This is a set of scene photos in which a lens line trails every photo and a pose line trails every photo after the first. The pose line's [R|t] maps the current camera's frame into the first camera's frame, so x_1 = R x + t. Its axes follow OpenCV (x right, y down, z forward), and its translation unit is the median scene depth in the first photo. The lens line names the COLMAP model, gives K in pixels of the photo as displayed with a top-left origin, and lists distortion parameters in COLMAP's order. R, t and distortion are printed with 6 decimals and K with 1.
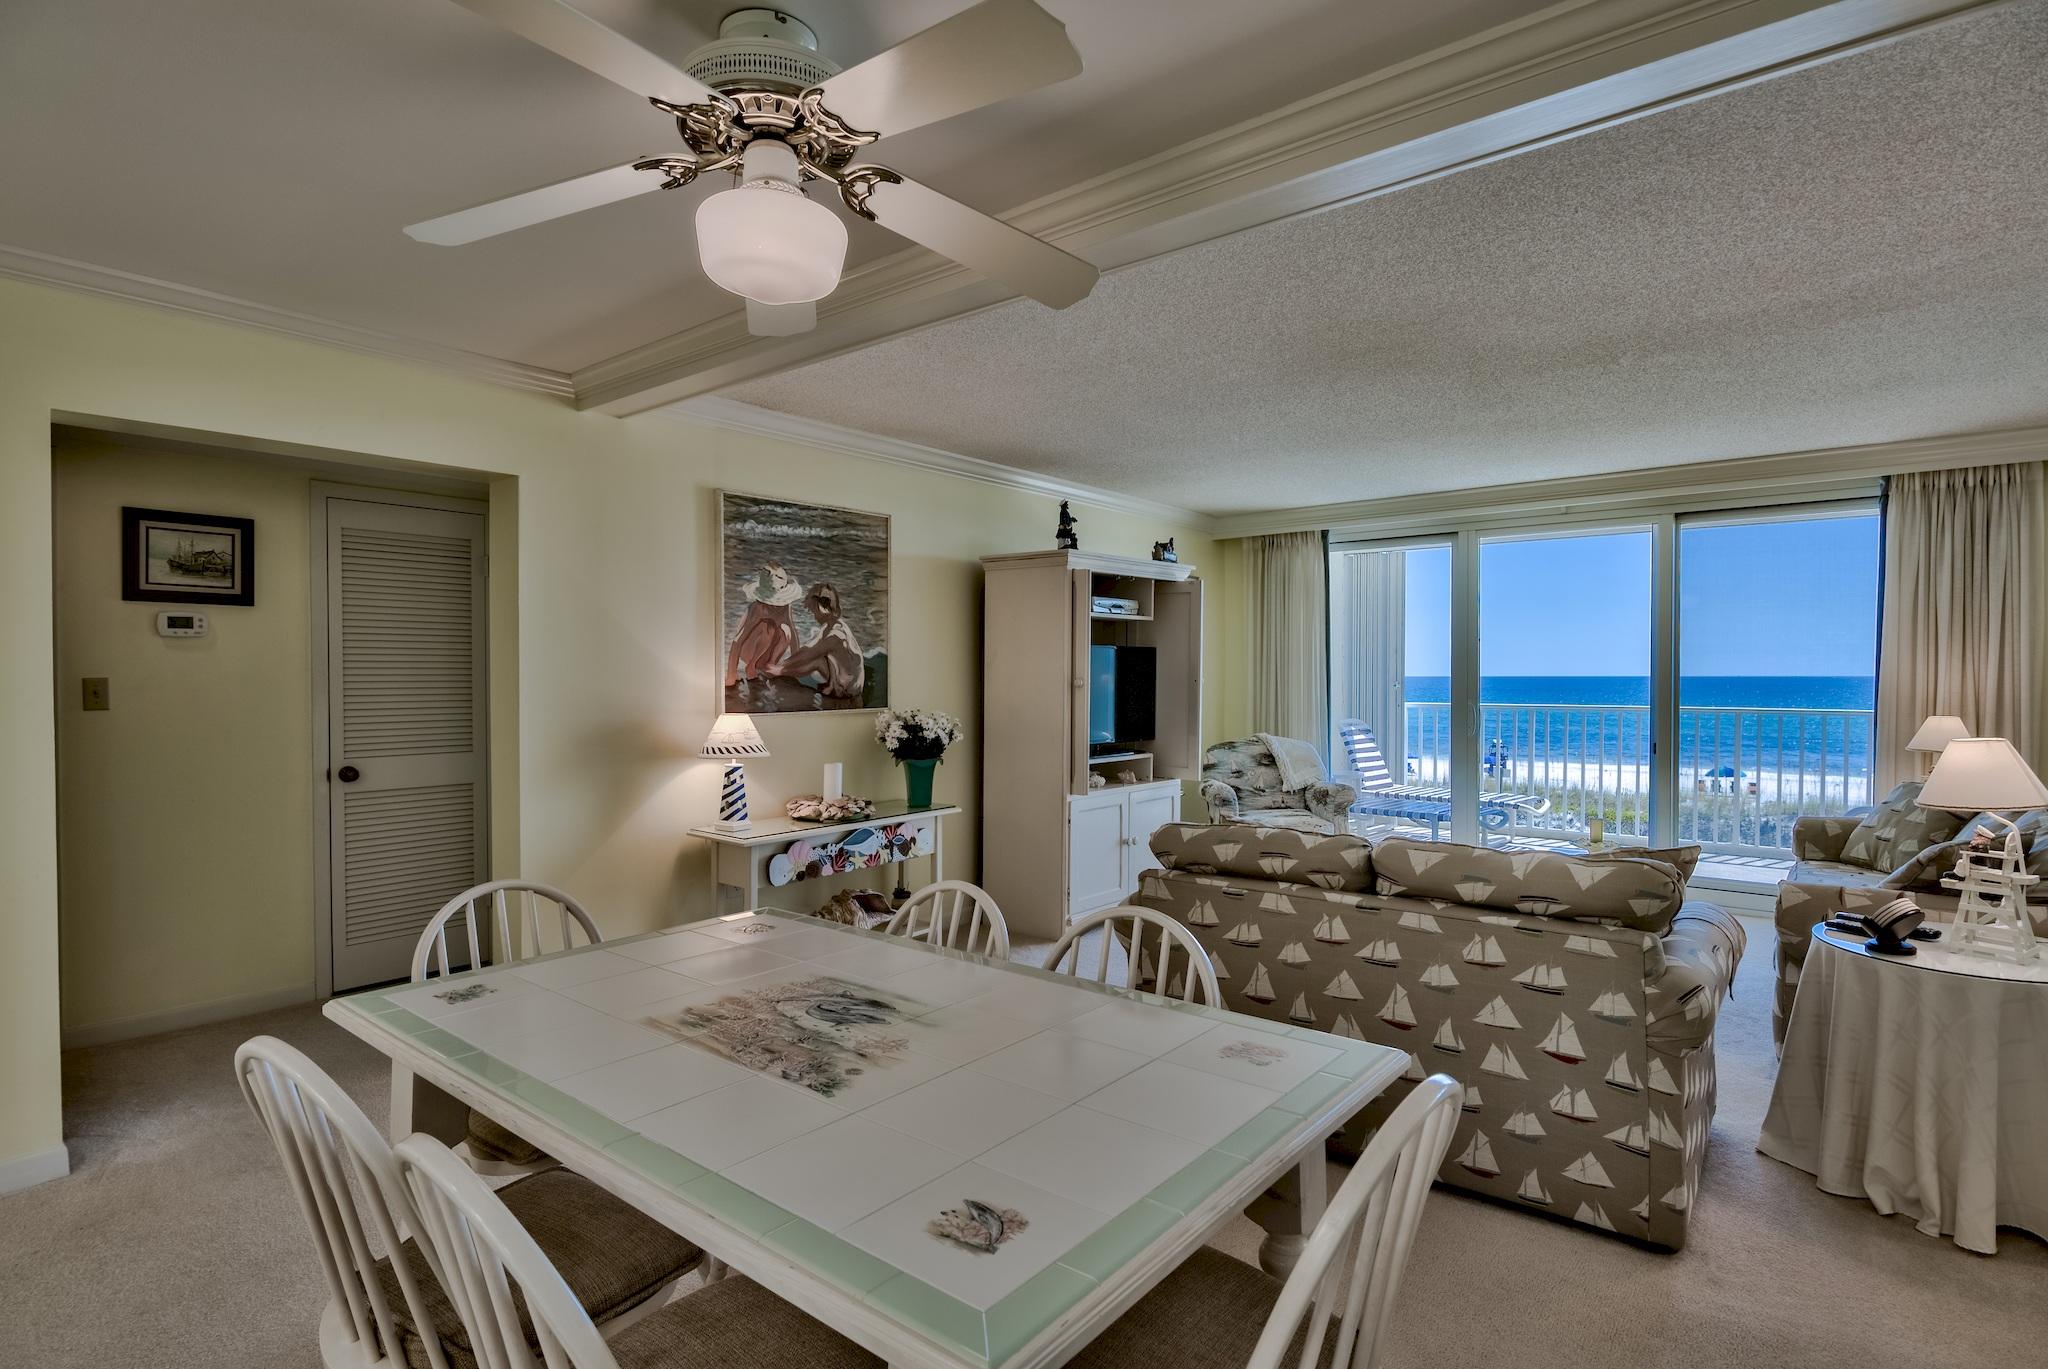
lens RADIAL K [[1011.5, 0, 1012.0], [0, 1011.5, 690.5], [0, 0, 1]] dist [-0.001836, 0.000166]
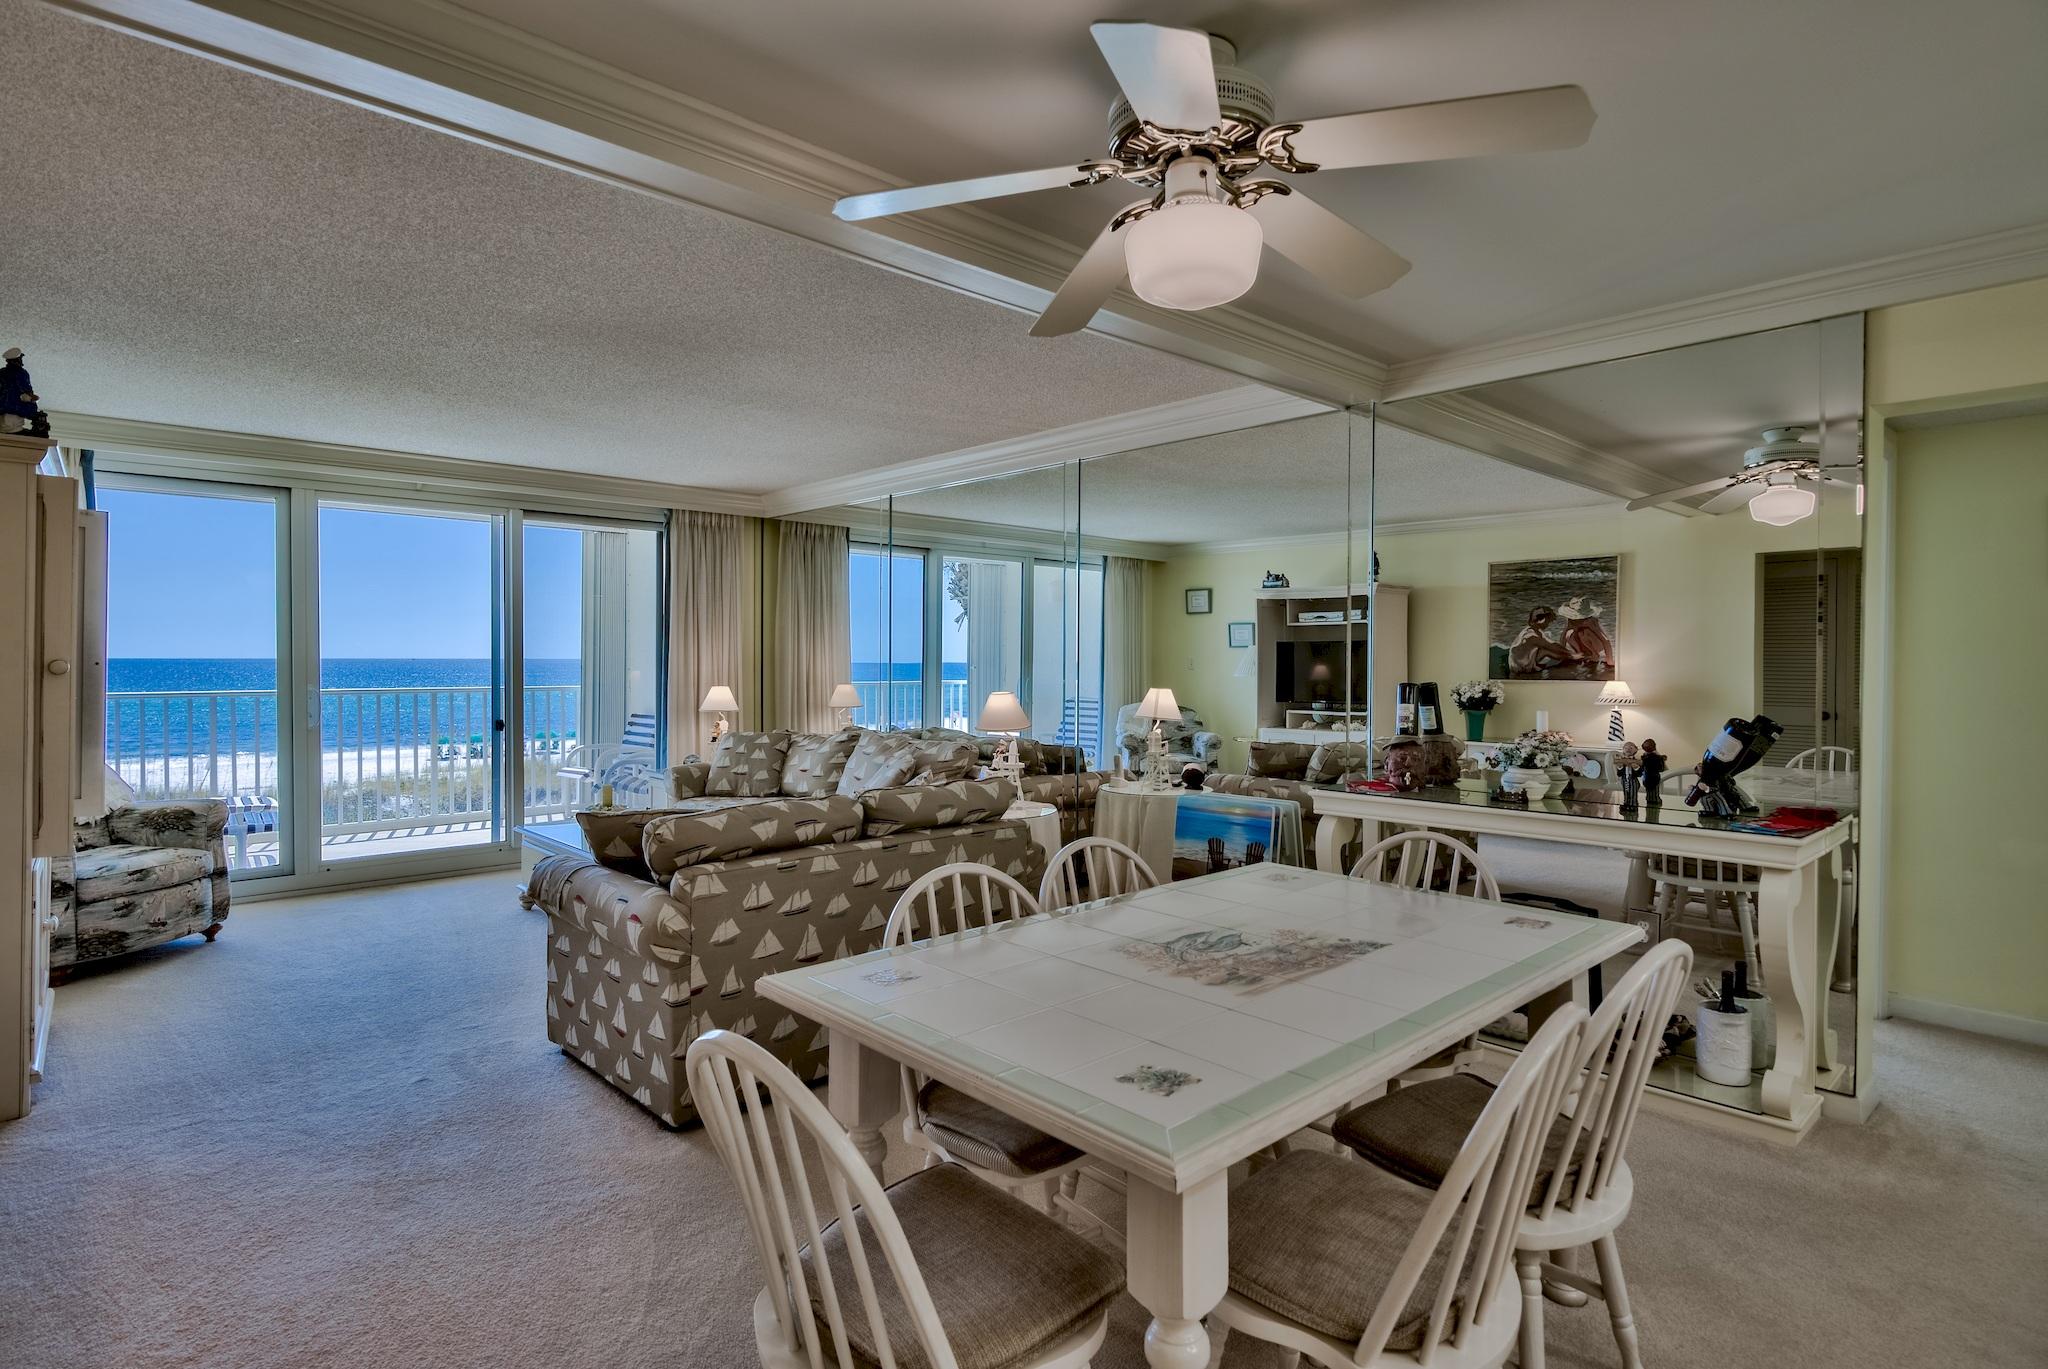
lens RADIAL K [[1051.3, 0, 1030.9], [0, 1051.3, 674.2], [0, 0, 1]] dist [0.000754, 0.000427]
pose [[0.134060, -0.013320, 0.990884, -0.413712], [0.013110, 0.999846, 0.011667, -0.002653], [-0.990887, 0.011427, 0.134214, 0.310127]]
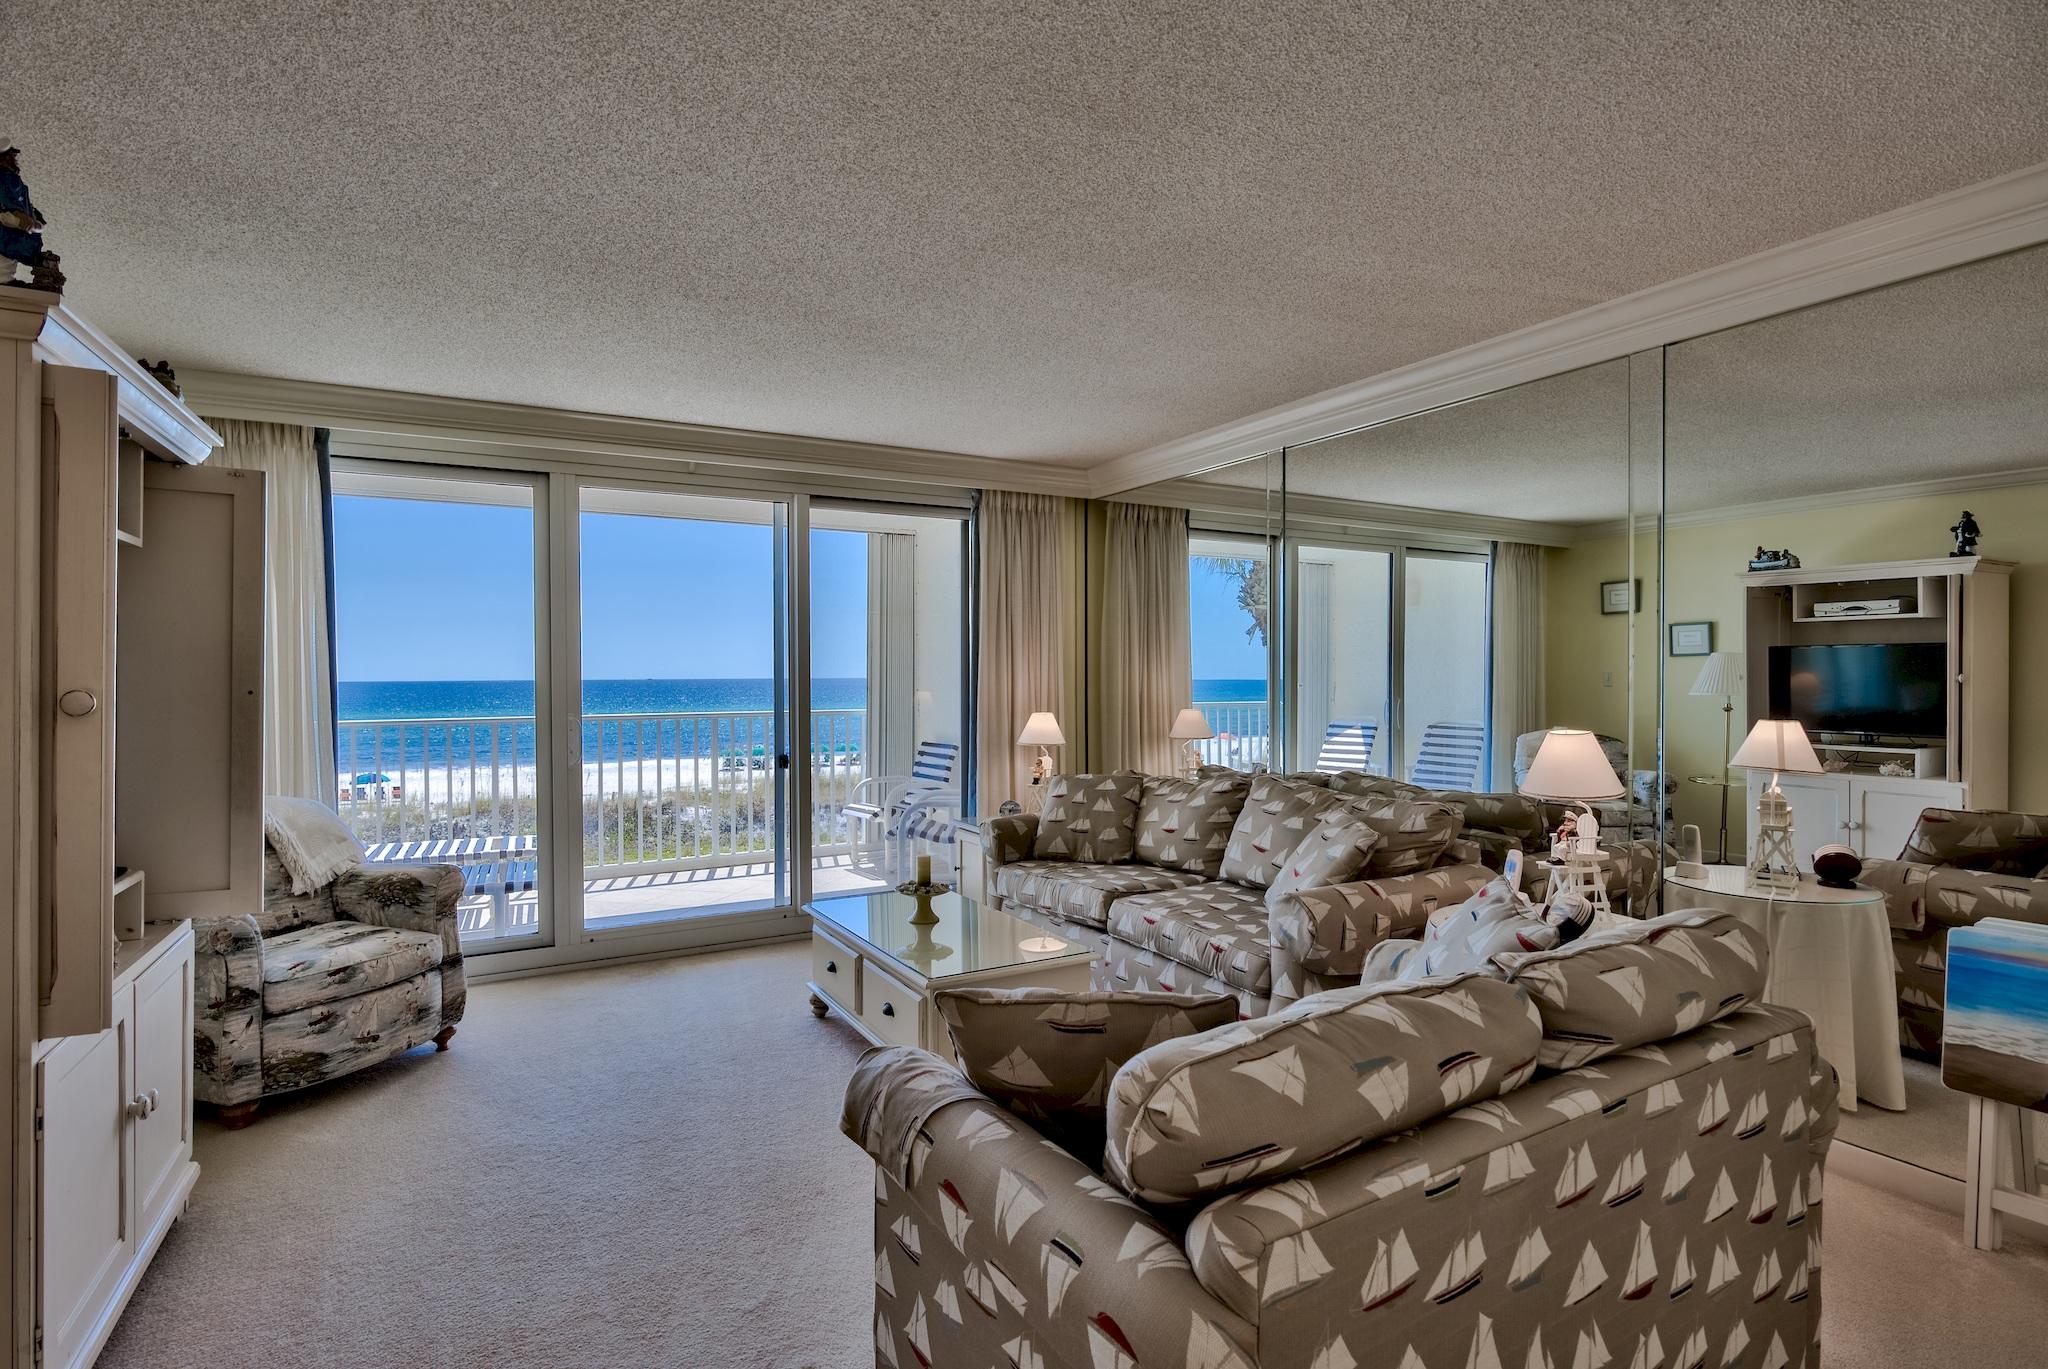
lens RADIAL K [[1036.0, 0, 1030.5], [0, 1036.0, 682.0], [0, 0, 1]] dist [-0.002018, -0.000075]
pose [[0.355569, -0.007279, 0.934622, -0.126217], [0.020313, 0.999794, 0.000059, -0.007185], [-0.934429, 0.018964, 0.355643, 0.512794]]
